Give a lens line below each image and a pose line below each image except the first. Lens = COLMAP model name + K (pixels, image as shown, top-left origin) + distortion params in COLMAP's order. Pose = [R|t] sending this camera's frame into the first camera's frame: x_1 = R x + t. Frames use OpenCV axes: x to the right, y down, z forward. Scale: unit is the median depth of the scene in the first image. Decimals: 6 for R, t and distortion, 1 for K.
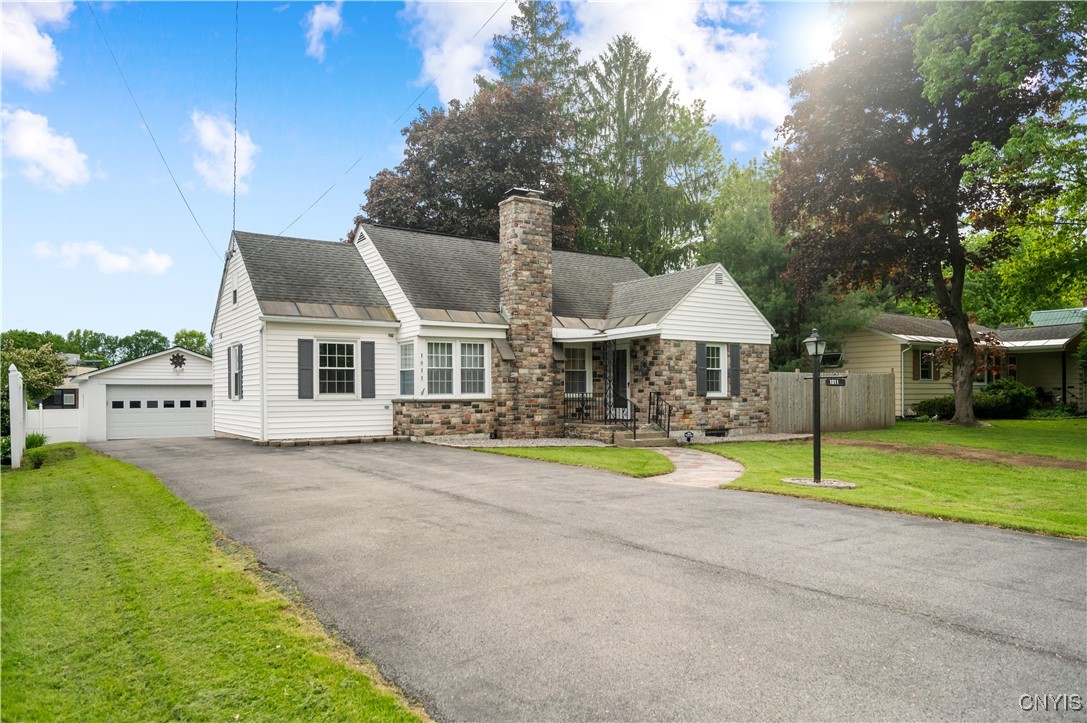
lens RADIAL K [[713.6, 0, 546.7], [0, 713.6, 409.8], [0, 0, 1]] dist [0.006441, 0.000649]
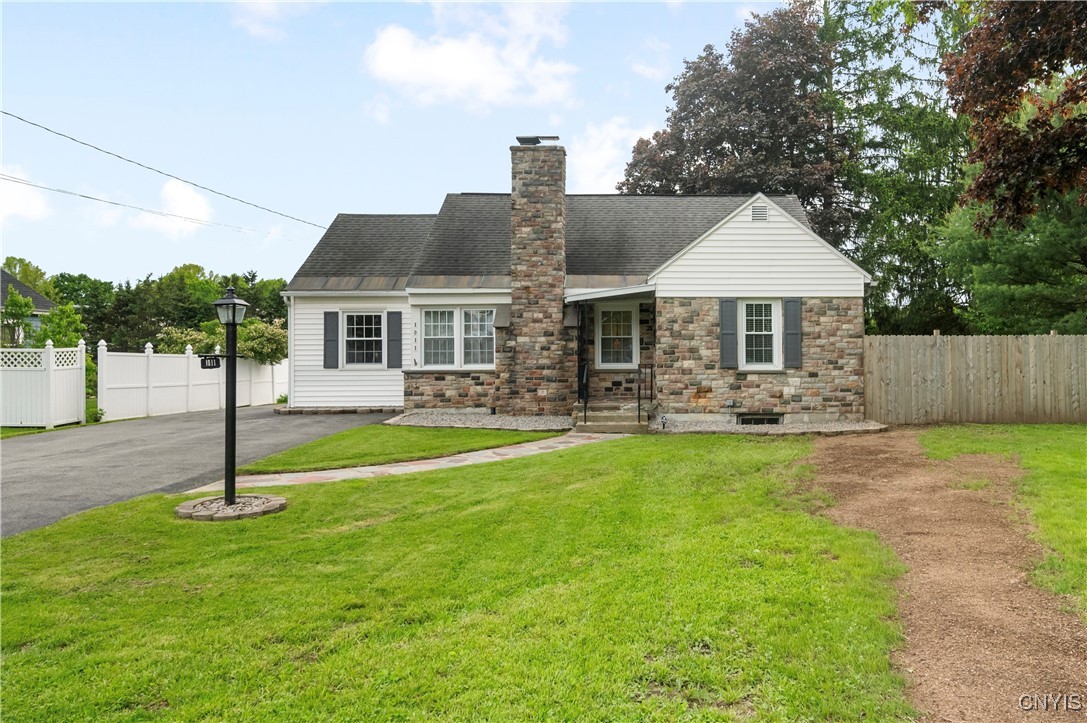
lens RADIAL K [[722.8, 0, 543.3], [0, 722.8, 353.3], [0, 0, 1]] dist [-0.002406, -0.000564]
pose [[0.857914, -0.001631, -0.513792, 0.450458], [-0.012569, 0.999629, -0.024160, -0.015230], [0.513640, 0.027185, 0.857575, 0.240279]]
